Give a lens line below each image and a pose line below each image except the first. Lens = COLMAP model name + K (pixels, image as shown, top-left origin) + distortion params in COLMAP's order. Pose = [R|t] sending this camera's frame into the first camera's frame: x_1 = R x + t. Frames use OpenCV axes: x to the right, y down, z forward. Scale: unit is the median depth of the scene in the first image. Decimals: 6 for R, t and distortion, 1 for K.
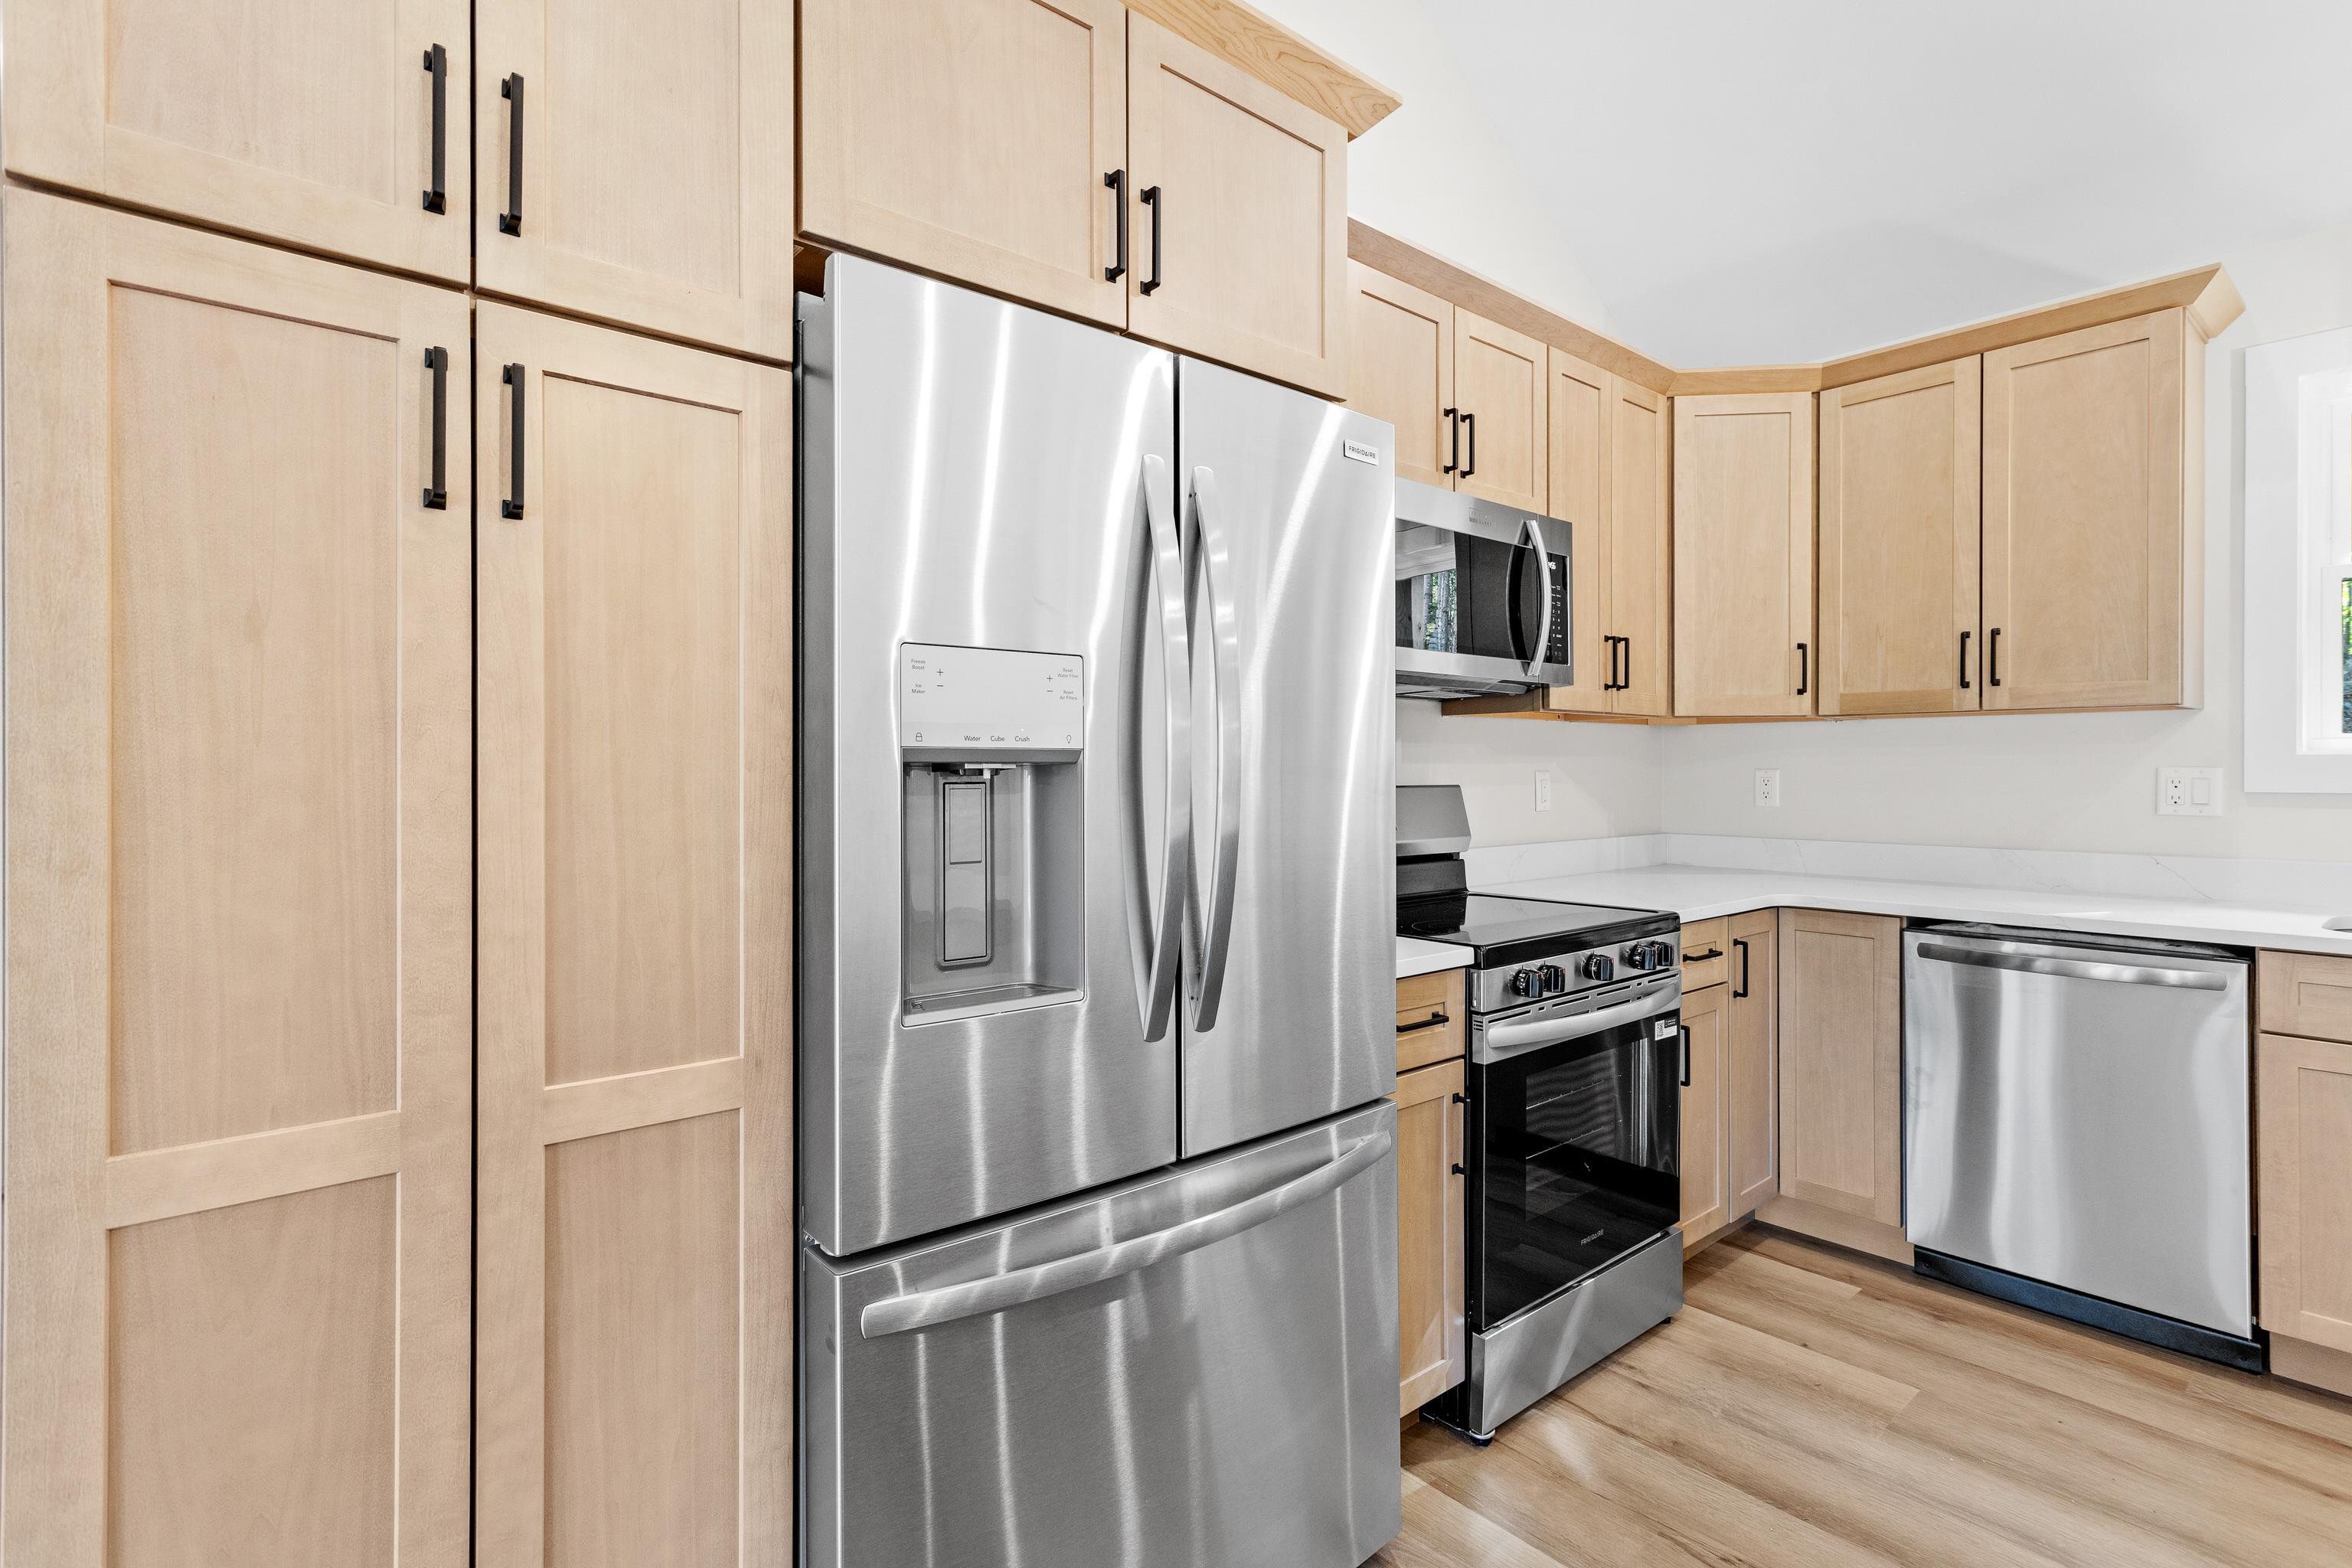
lens RADIAL K [[1117.9, 0, 1190.3], [0, 1117.9, 773.5], [0, 0, 1]] dist [0.003316, 0.004940]
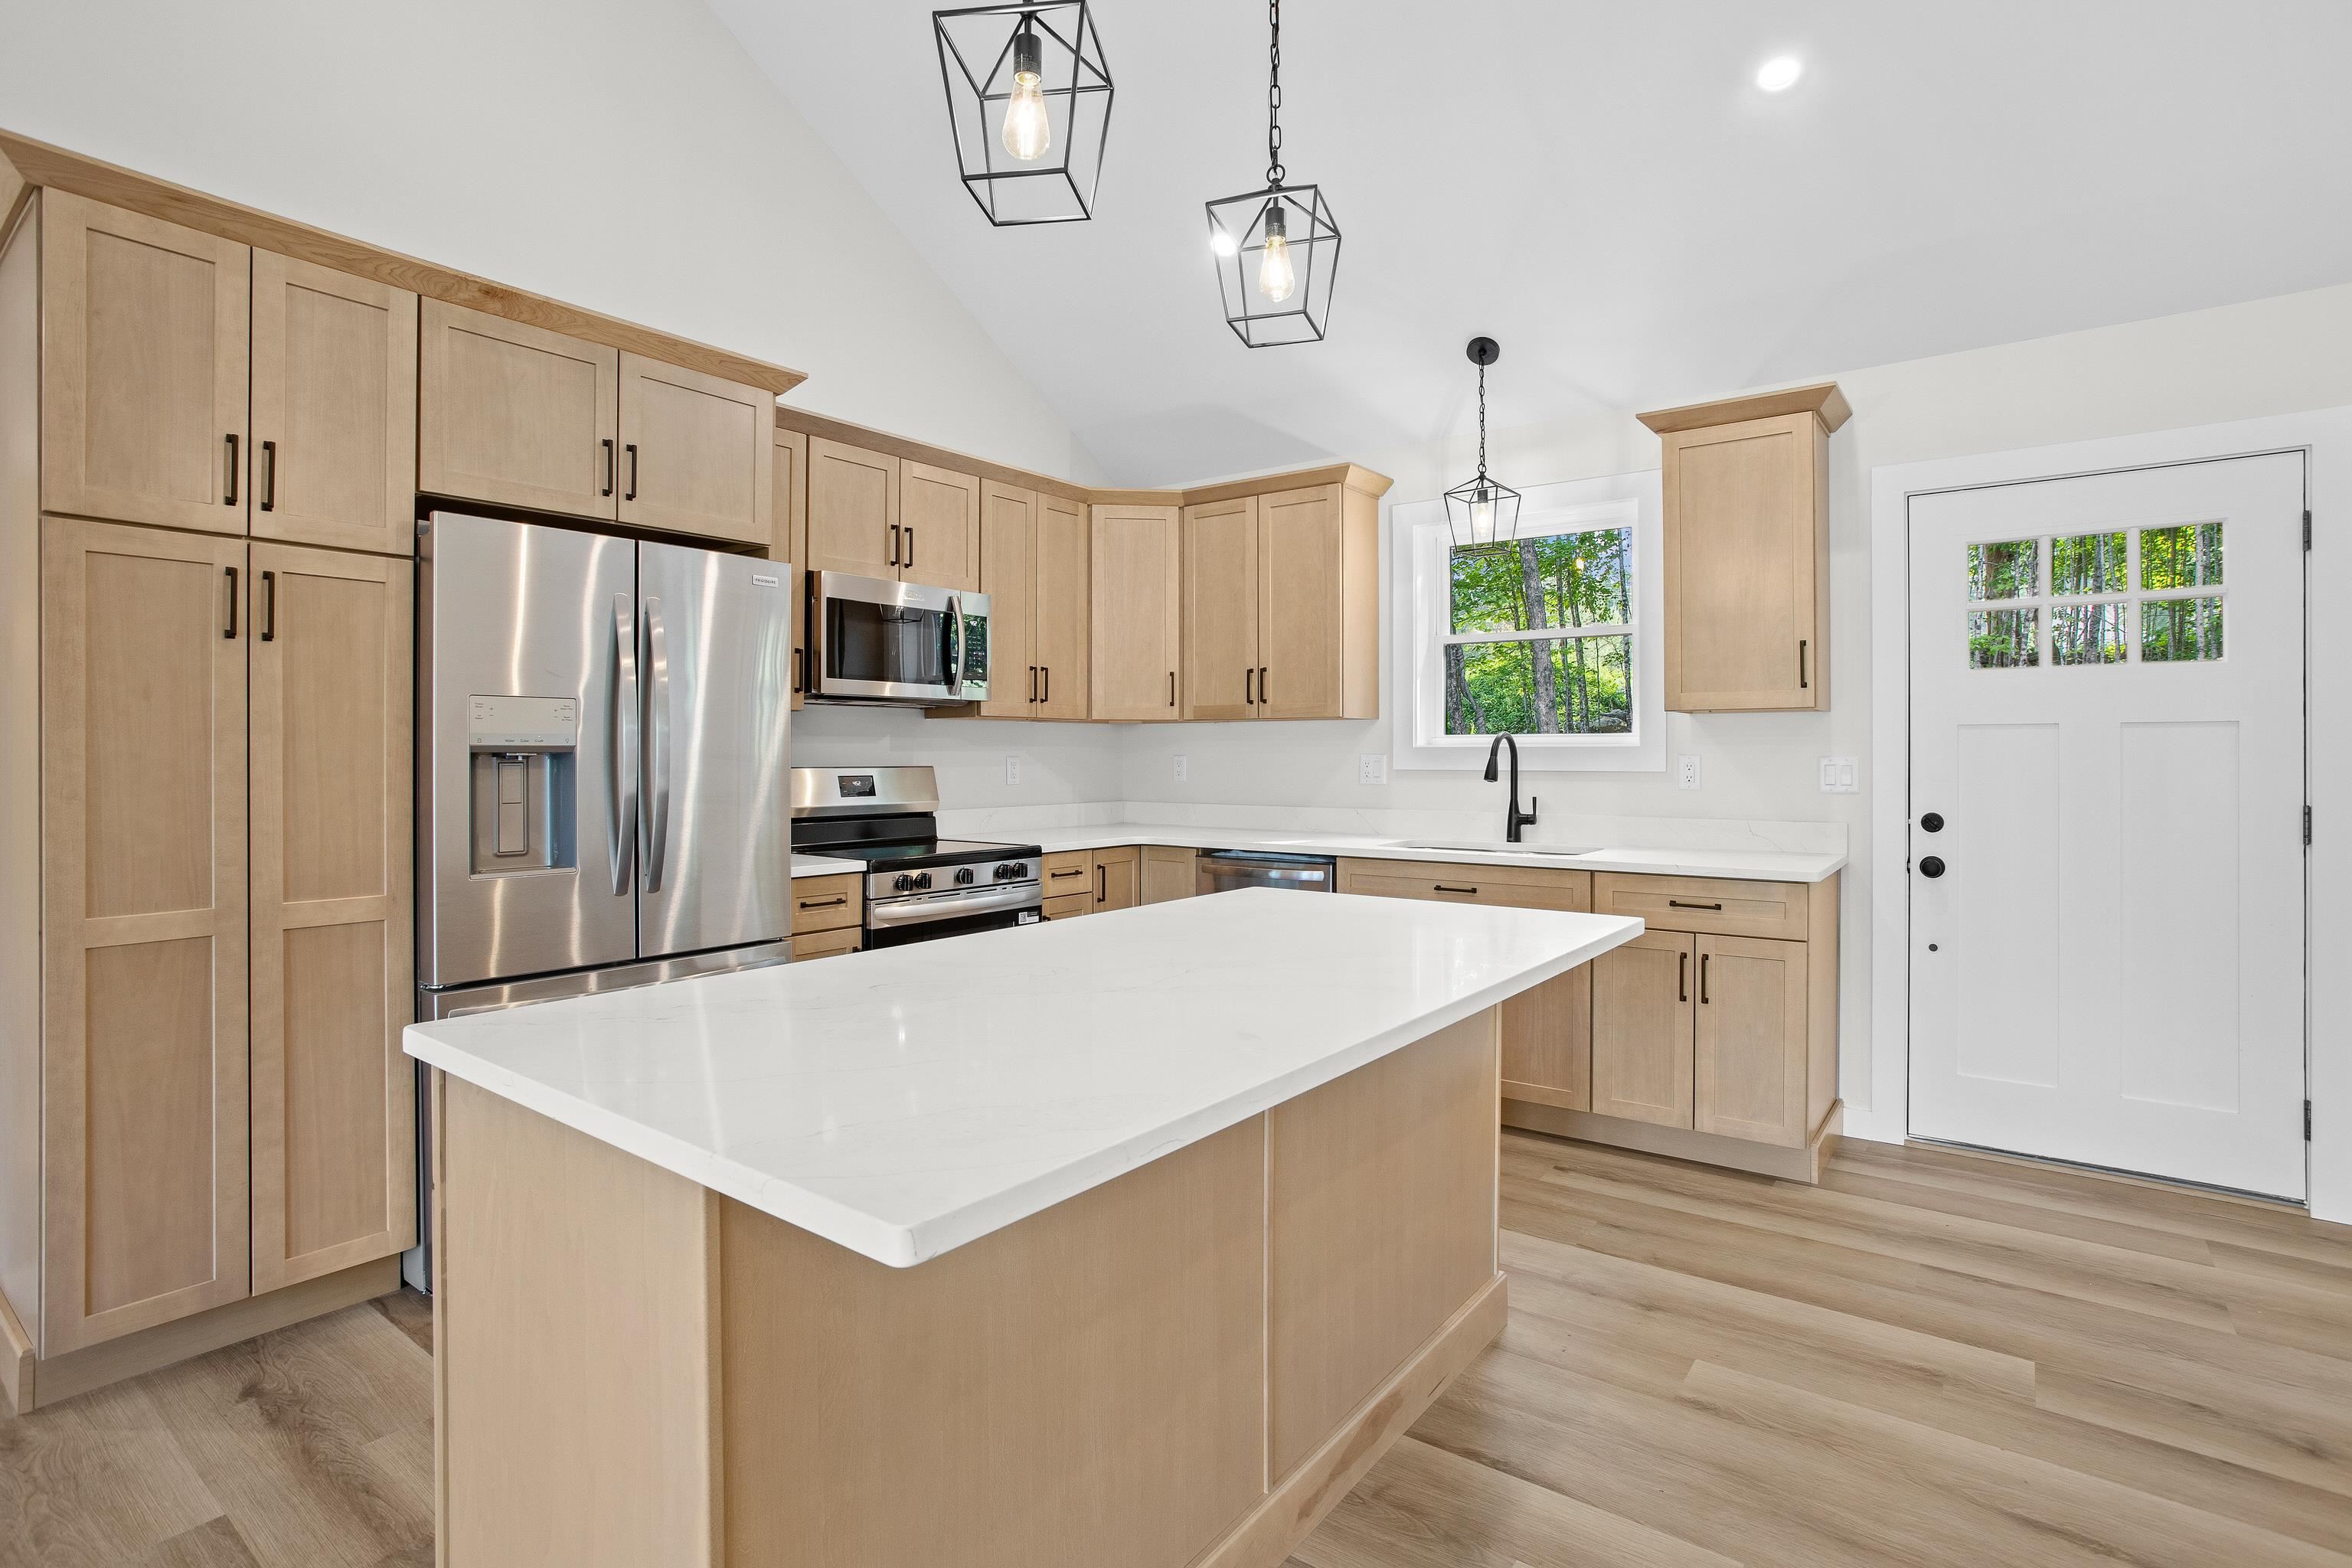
lens RADIAL K [[1157.1, 0, 1184.0], [0, 1157.1, 758.4], [0, 0, 1]] dist [-0.050861, 0.031042]
pose [[0.978158, 0.000640, 0.207861, 0.290935], [-0.000742, 1.000000, 0.000416, -0.000467], [-0.207861, -0.000561, 0.978158, -0.652998]]
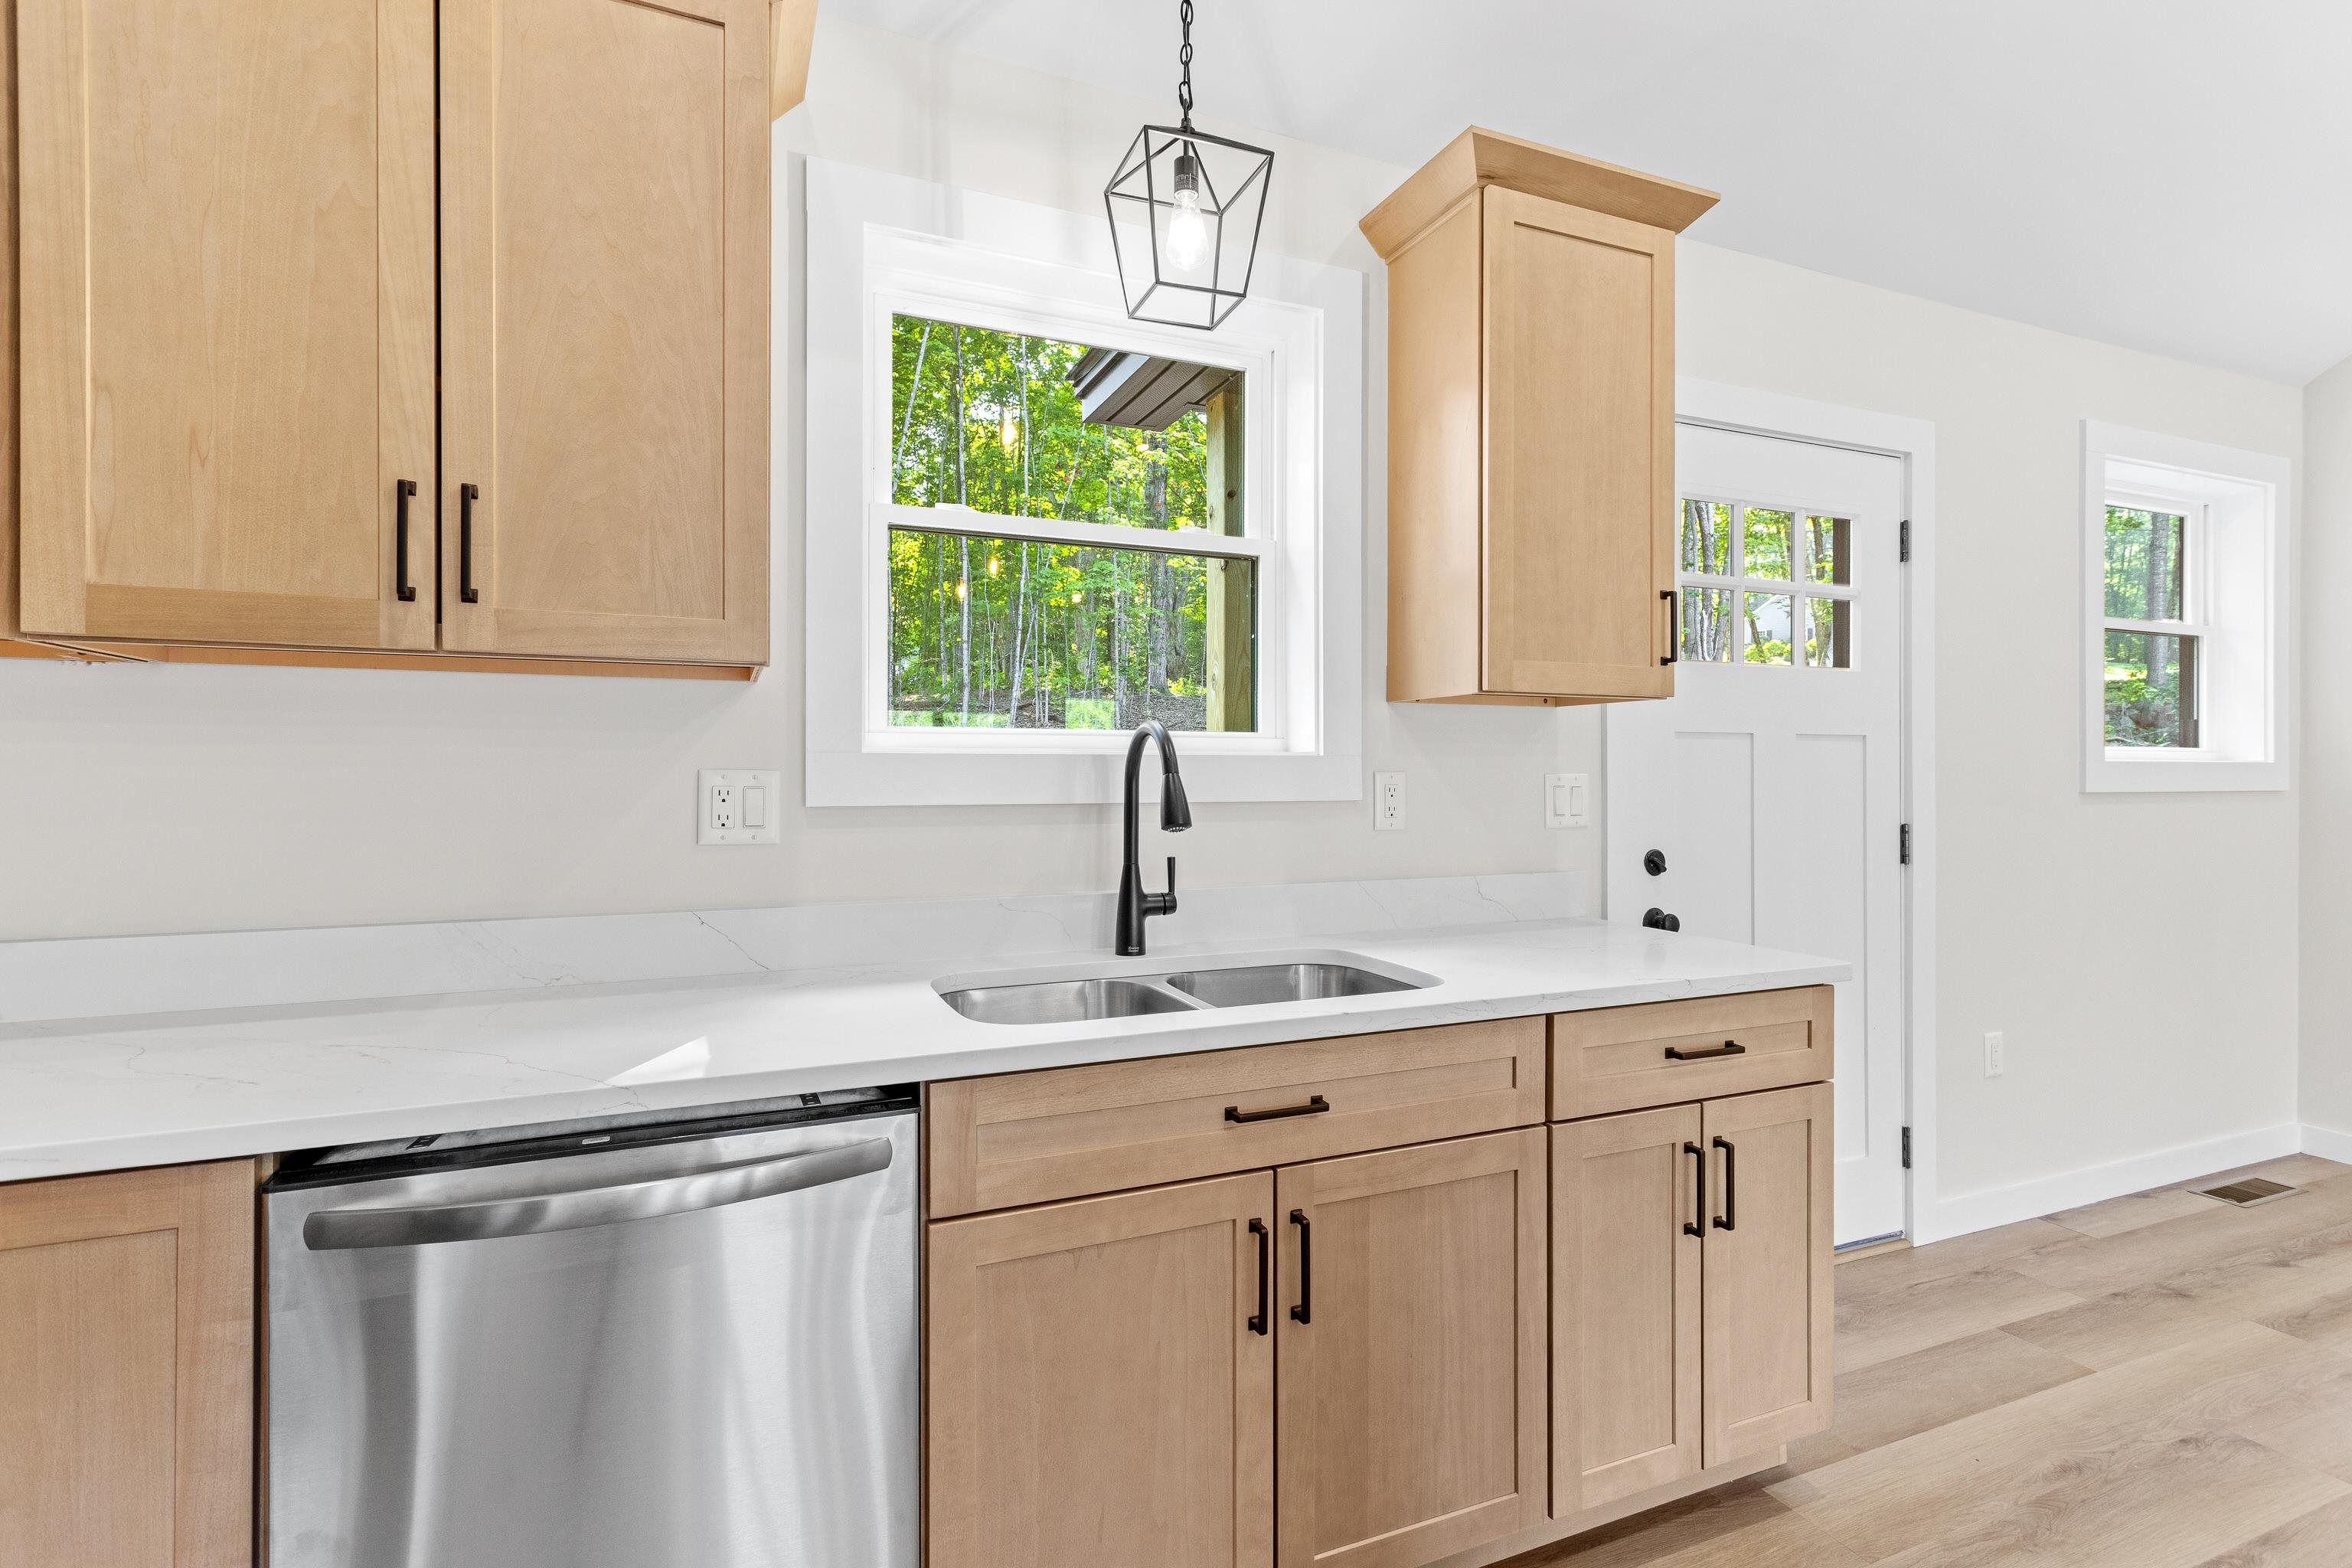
lens RADIAL K [[1104.3, 0, 1176.4], [0, 1104.3, 772.5], [0, 0, 1]] dist [0.005061, 0.001230]
pose [[0.301045, 0.000600, 0.953610, 0.387310], [0.001236, 0.999999, -0.001019, -0.003427], [-0.953609, 0.001485, 0.301044, 0.619041]]
